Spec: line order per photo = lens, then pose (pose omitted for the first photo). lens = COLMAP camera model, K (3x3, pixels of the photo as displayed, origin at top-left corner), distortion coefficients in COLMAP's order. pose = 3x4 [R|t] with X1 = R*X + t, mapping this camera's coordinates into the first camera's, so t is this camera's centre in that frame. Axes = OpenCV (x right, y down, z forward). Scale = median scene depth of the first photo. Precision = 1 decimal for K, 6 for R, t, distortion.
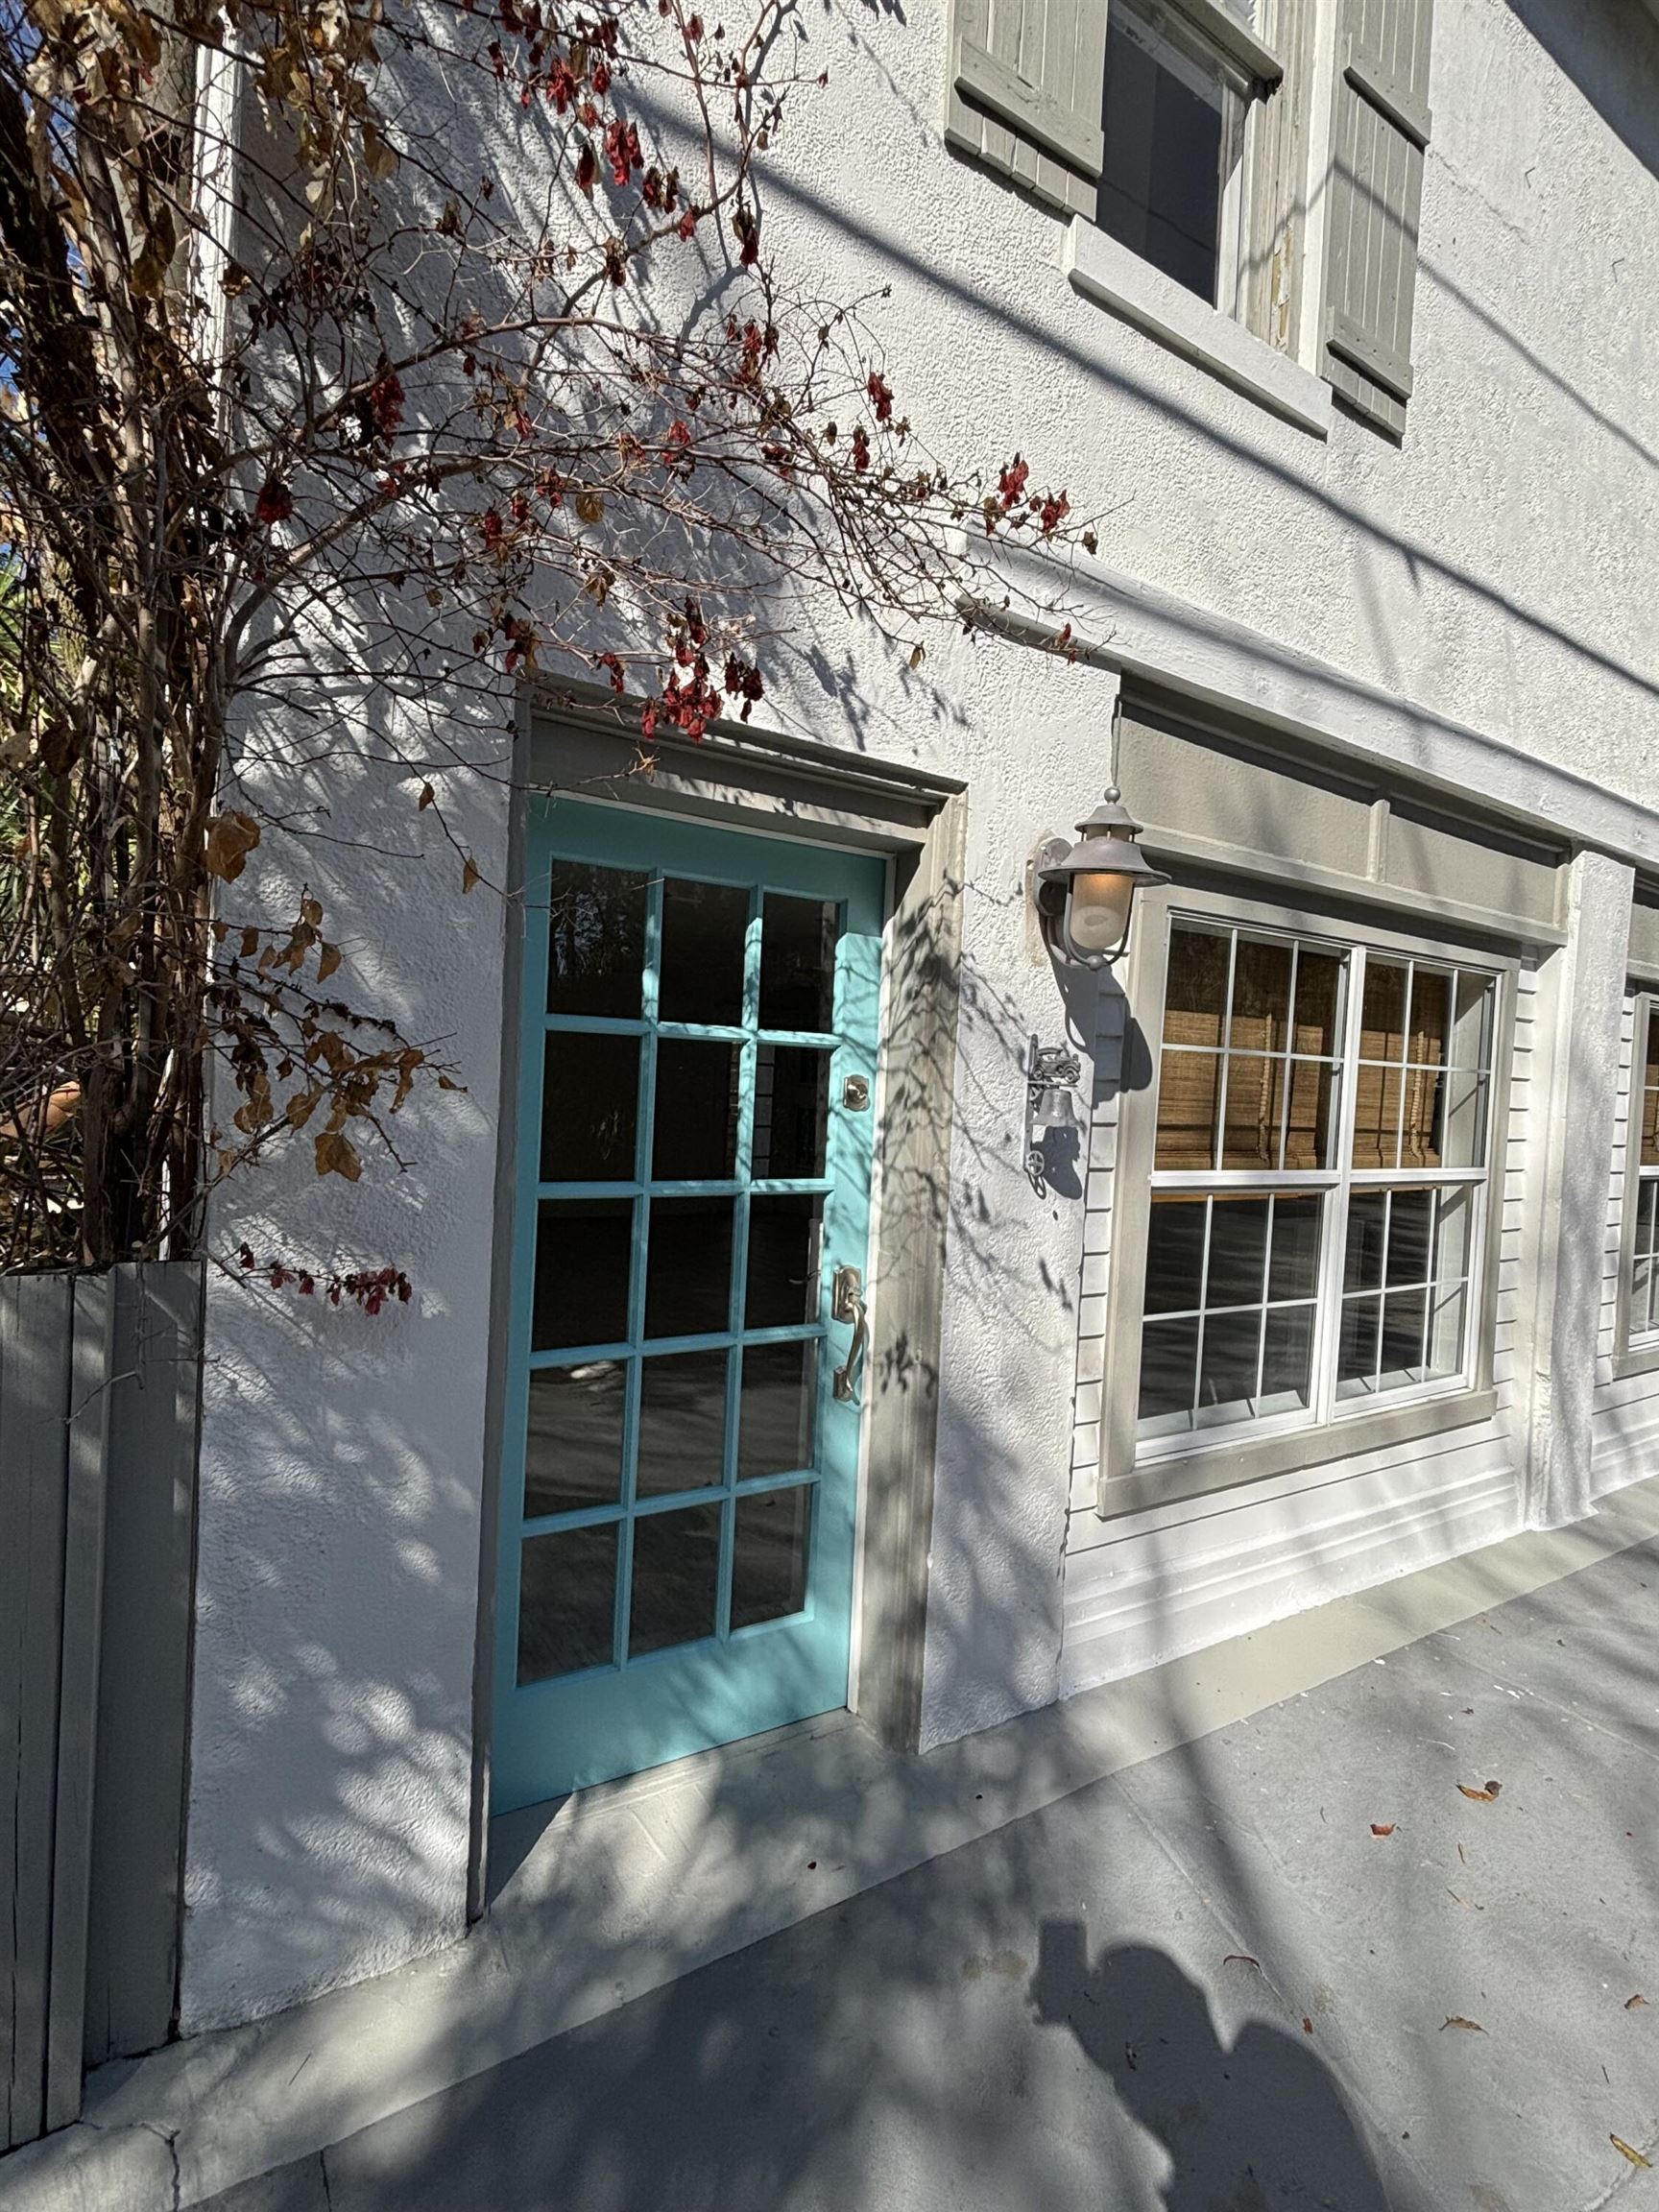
lens RADIAL K [[1044.8, 0, 820.0], [0, 1044.8, 1111.7], [0, 0, 1]] dist [-0.000140, 0.001155]
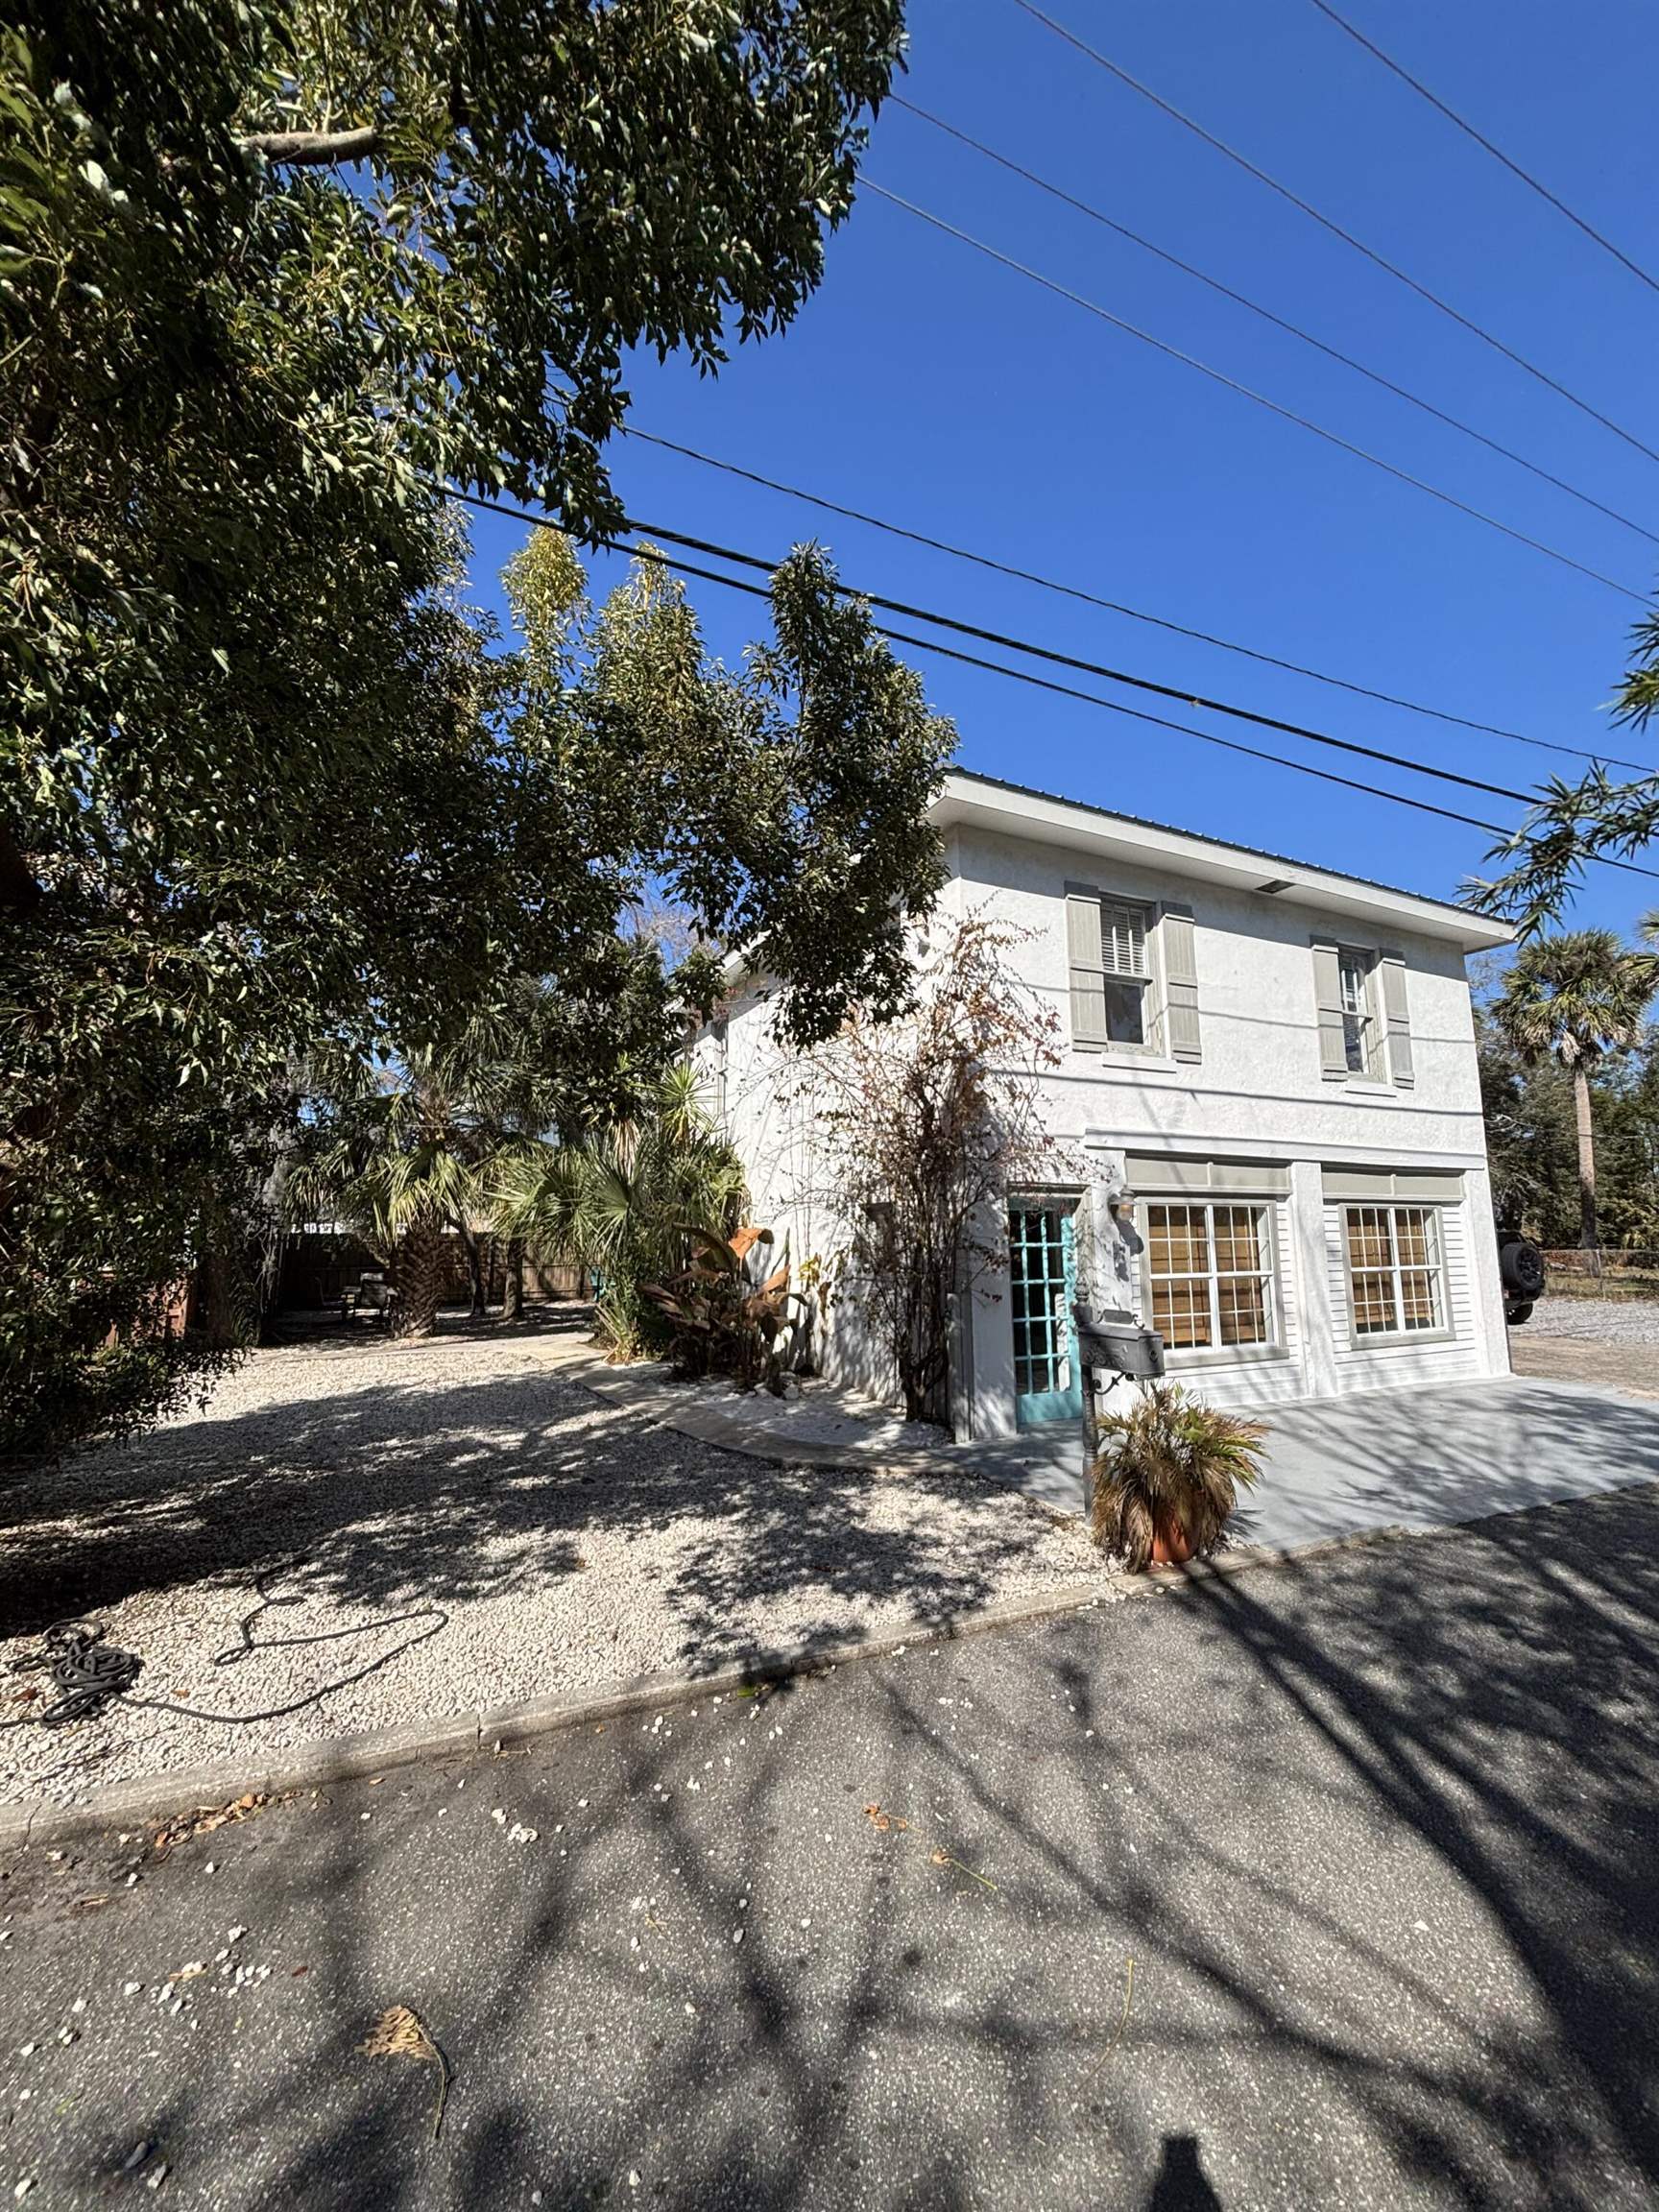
lens RADIAL K [[900.3, 0, 829.4], [0, 900.3, 1101.9], [0, 0, 1]] dist [-0.000919, -0.000562]
pose [[0.992168, -0.067196, -0.105293, -0.481162], [0.046994, 0.981845, -0.183771, -0.012529], [0.115730, 0.177384, 0.977313, -2.646072]]
